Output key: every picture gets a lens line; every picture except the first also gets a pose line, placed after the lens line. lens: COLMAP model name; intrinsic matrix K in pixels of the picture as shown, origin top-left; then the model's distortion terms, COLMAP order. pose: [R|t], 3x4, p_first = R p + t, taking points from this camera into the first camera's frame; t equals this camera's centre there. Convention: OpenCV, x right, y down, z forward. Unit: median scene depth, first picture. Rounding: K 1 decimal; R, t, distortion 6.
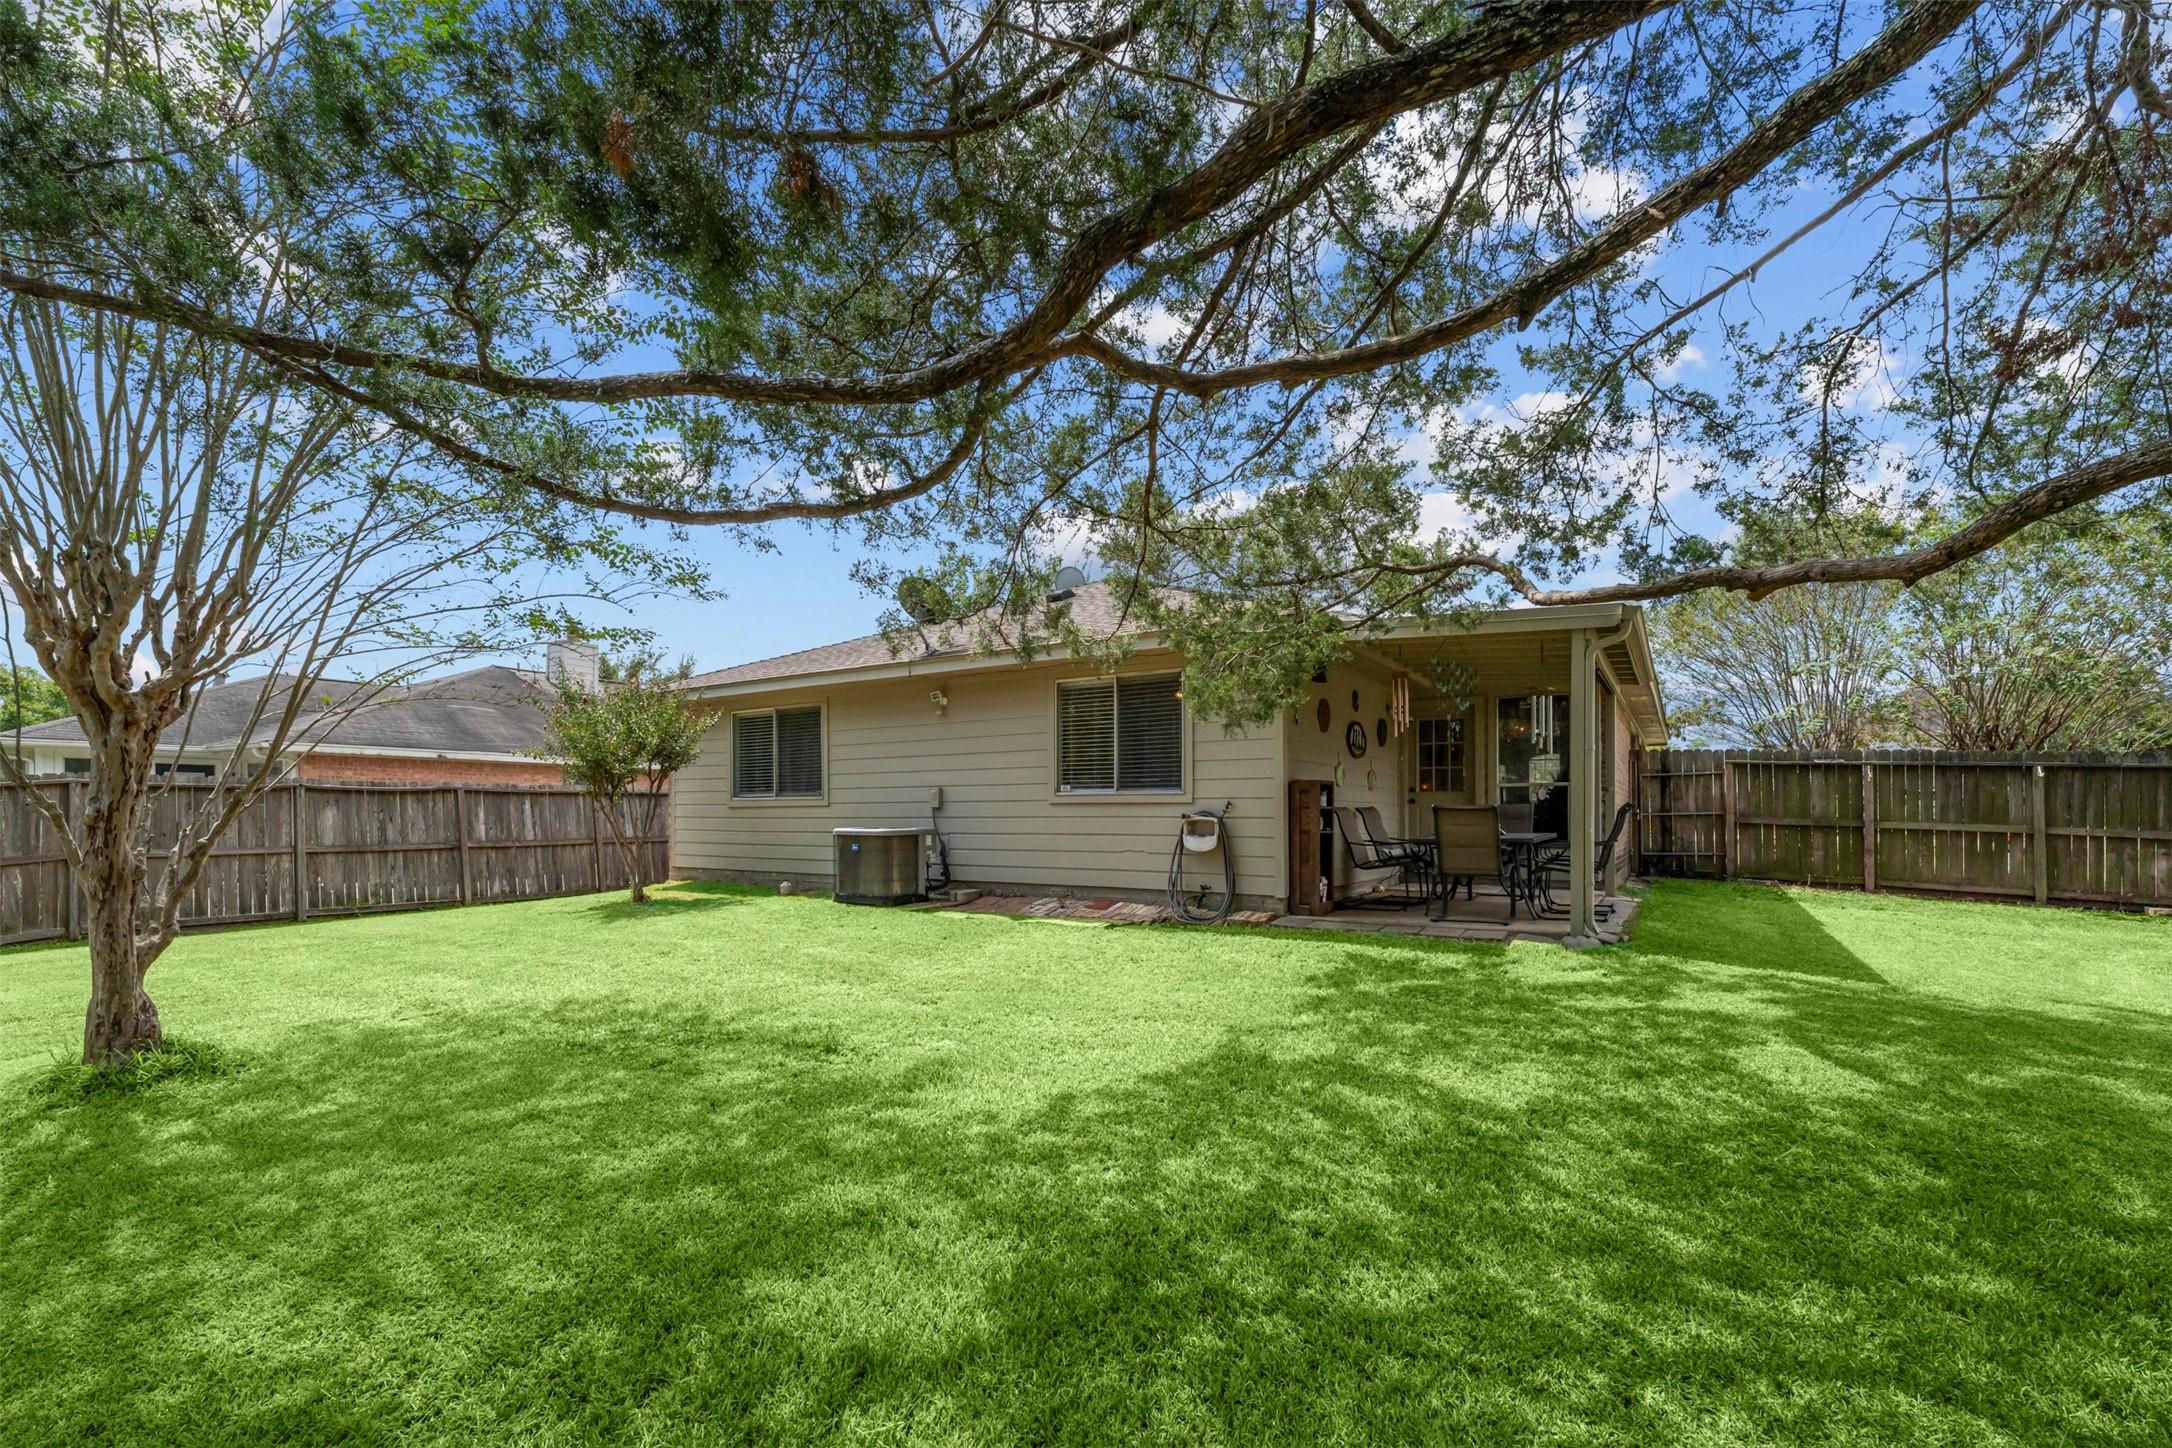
lens RADIAL K [[914.8, 0, 1088.6], [0, 914.8, 757.0], [0, 0, 1]] dist [0.000924, -0.000033]
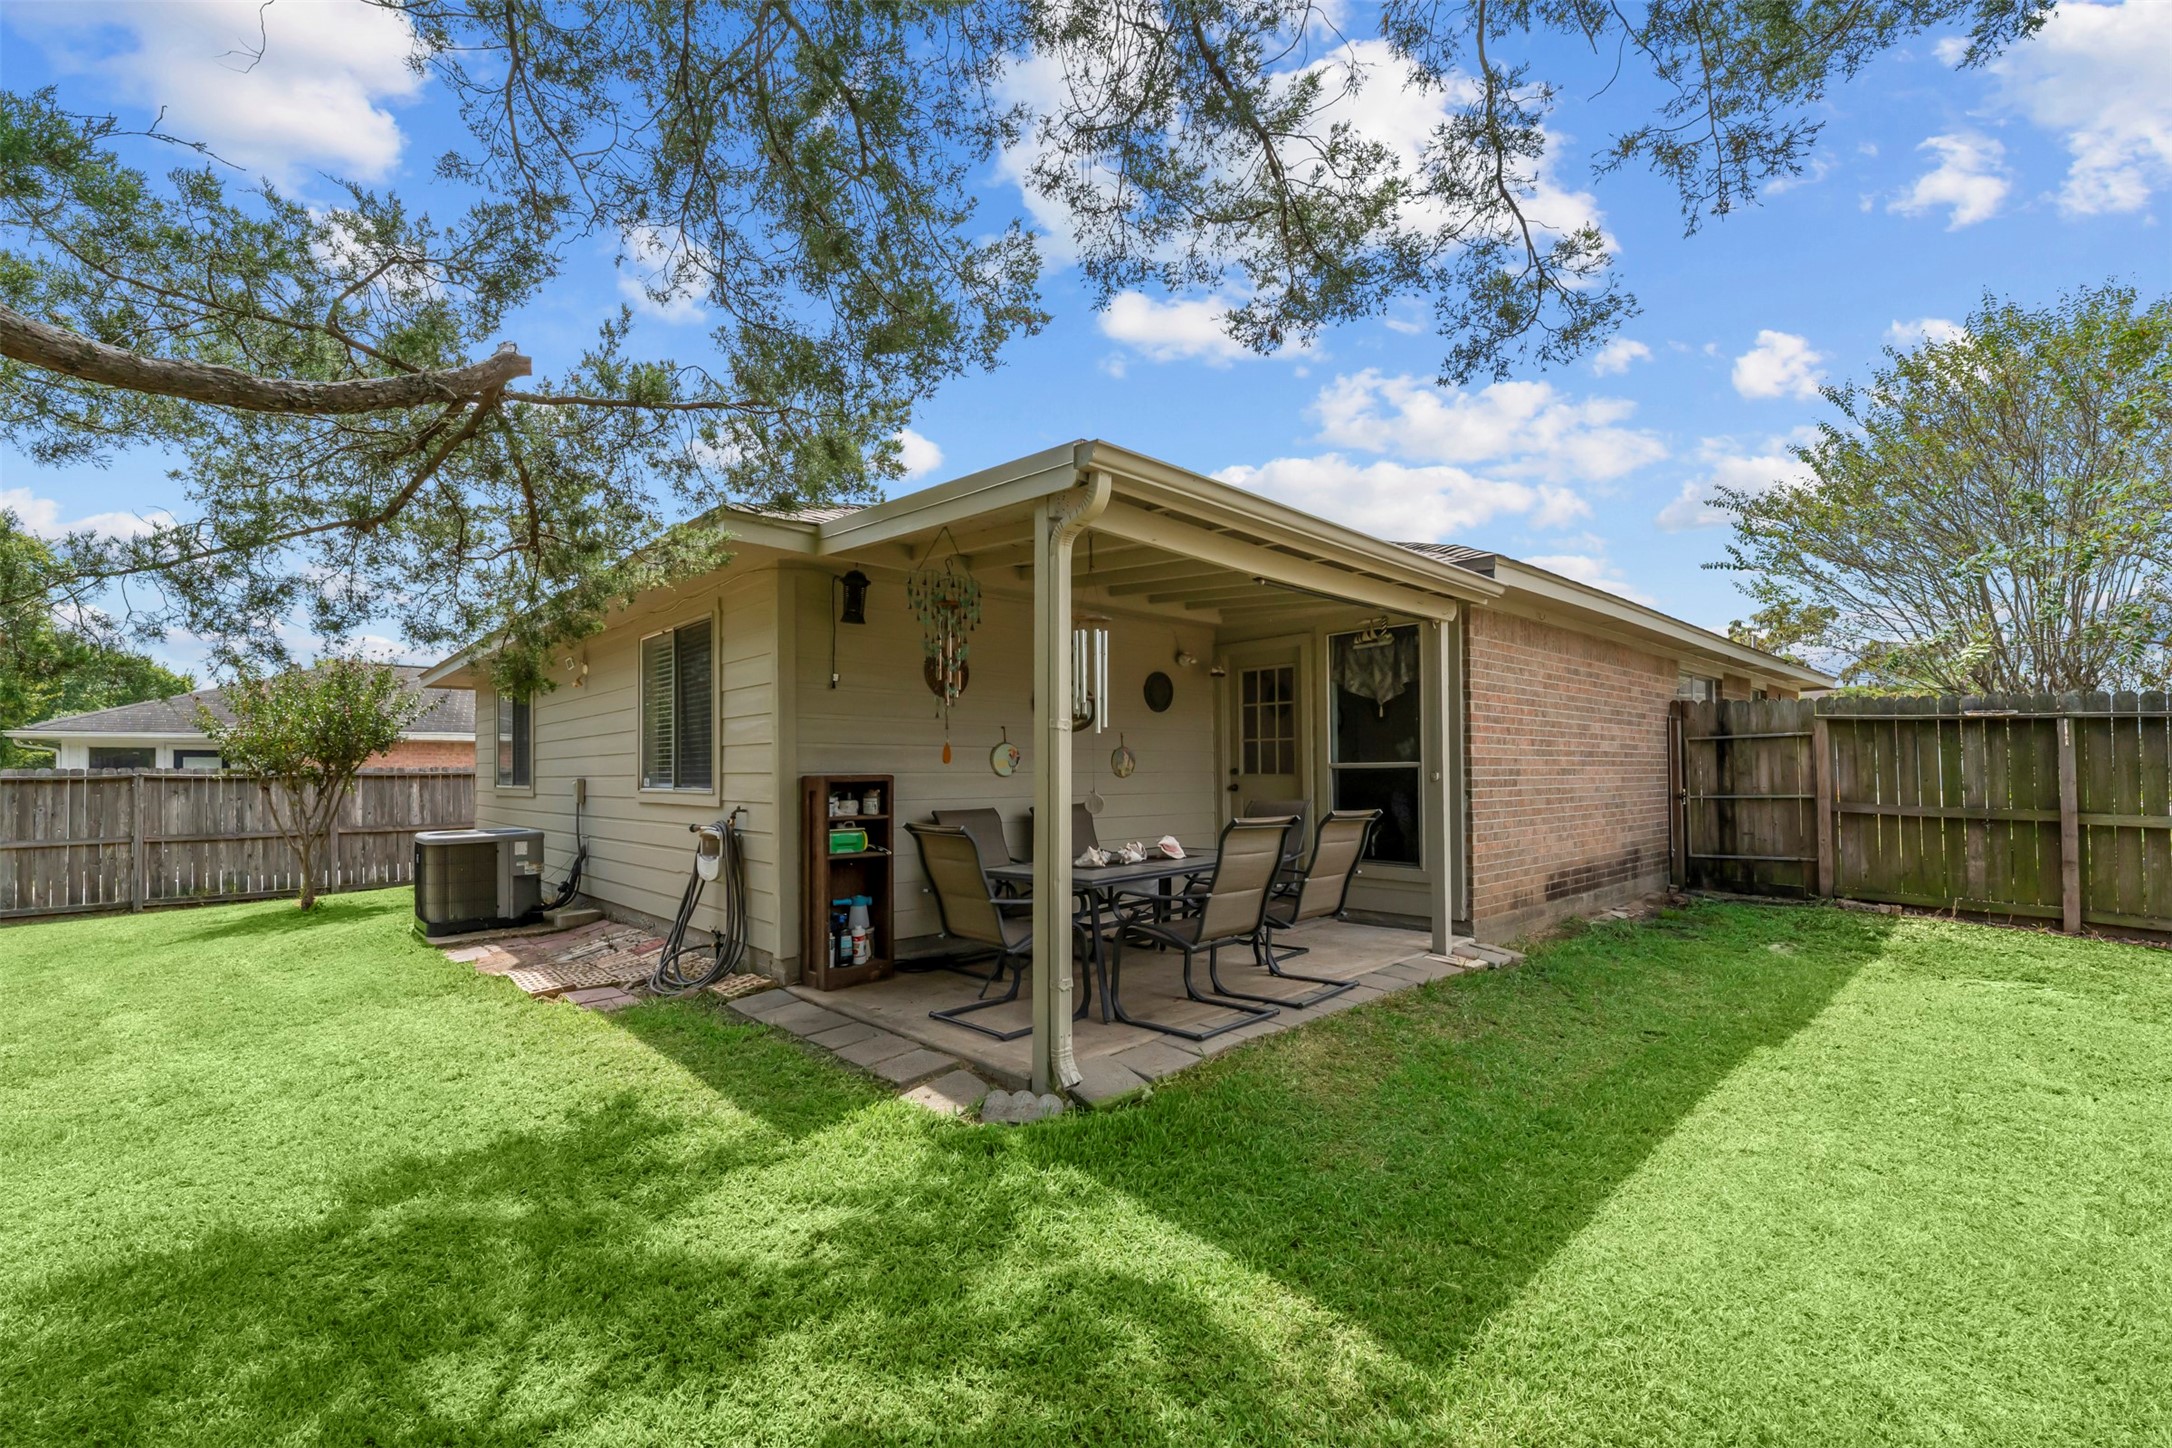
lens RADIAL K [[914.8, 0, 1088.6], [0, 914.8, 757.0], [0, 0, 1]] dist [0.000924, -0.000033]
pose [[0.971733, -0.012950, -0.235727, 0.388050], [0.024363, 0.998664, 0.045569, -0.008680], [0.234822, -0.050024, 0.970750, 0.289289]]
